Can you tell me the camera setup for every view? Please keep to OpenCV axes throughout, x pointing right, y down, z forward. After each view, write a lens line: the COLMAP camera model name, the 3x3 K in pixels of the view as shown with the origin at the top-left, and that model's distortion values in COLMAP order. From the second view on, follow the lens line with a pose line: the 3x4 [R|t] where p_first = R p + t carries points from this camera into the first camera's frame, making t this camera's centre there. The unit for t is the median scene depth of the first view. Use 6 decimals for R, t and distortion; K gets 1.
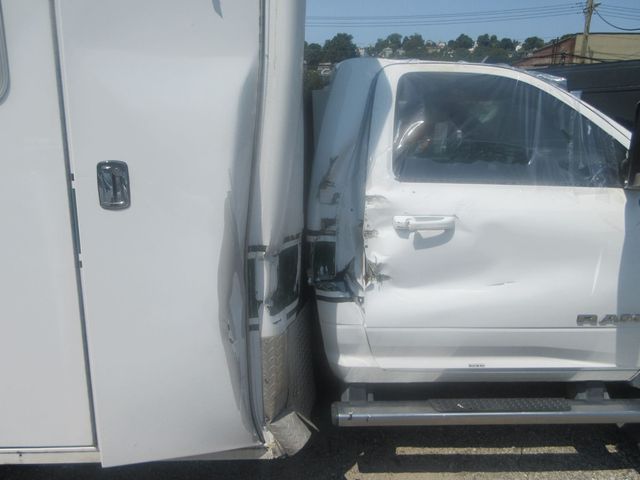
lens RADIAL K [[476.1, 0, 319.9], [0, 476.1, 238.0], [0, 0, 1]] dist [0.005787, 0.014319]
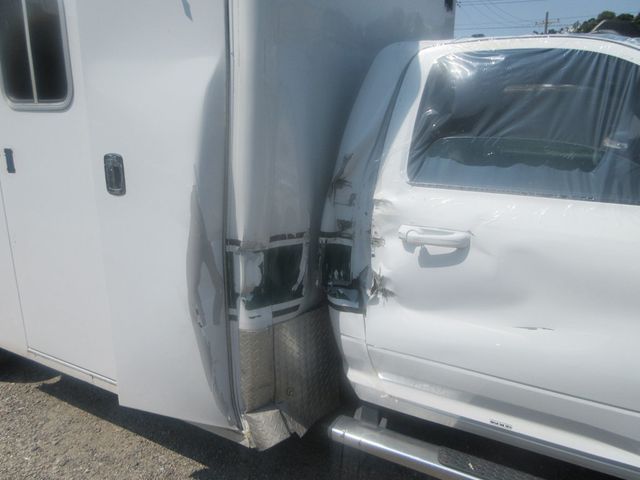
lens RADIAL K [[476.1, 0, 320.1], [0, 476.1, 241.5], [0, 0, 1]] dist [0.005787, 0.014319]
pose [[0.852750, 0.117866, -0.508847, 0.475366], [-0.104607, 0.993008, 0.054708, -0.048052], [0.511737, 0.006576, 0.859117, 0.181377]]
